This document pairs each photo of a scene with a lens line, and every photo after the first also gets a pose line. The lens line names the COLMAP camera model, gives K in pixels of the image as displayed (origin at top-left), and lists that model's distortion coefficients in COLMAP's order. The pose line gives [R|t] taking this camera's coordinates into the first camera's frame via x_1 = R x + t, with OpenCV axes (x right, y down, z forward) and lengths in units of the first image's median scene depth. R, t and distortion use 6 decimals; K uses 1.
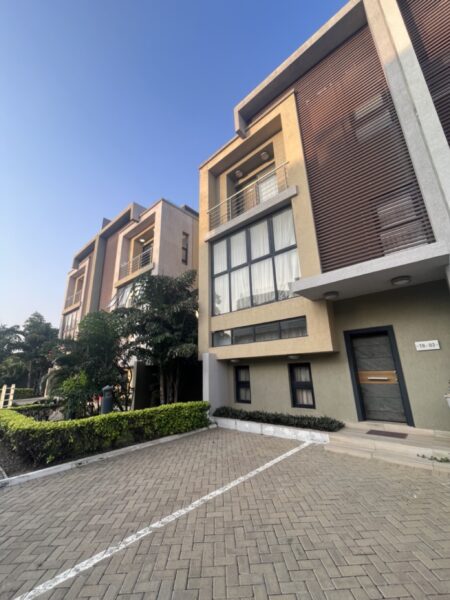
lens RADIAL K [[244.3, 0, 223.6], [0, 244.3, 298.8], [0, 0, 1]] dist [-0.000489, 0.000739]
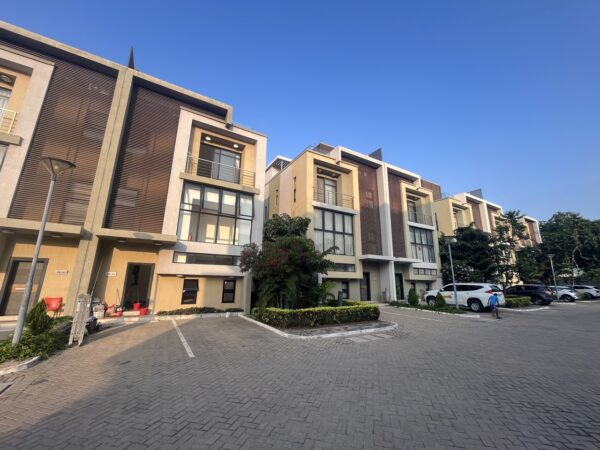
lens RADIAL K [[244.3, 0, 301.3], [0, 244.3, 222.2], [0, 0, 1]] dist [-0.000489, 0.000739]
pose [[0.288602, 0.257431, 0.922192, -2.467969], [-0.291918, 0.940975, -0.171318, 0.271940], [-0.911862, -0.219762, 0.346716, 0.740158]]
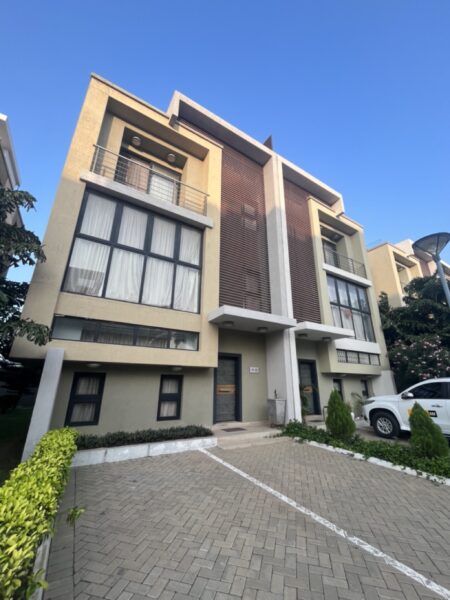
lens RADIAL K [[244.3, 0, 226.8], [0, 244.3, 299.5], [0, 0, 1]] dist [-0.000489, 0.000739]
pose [[0.272441, 0.340384, 0.899952, -0.702485], [-0.290678, 0.920747, -0.260253, 0.188867], [-0.917214, -0.190692, 0.349792, 0.544238]]
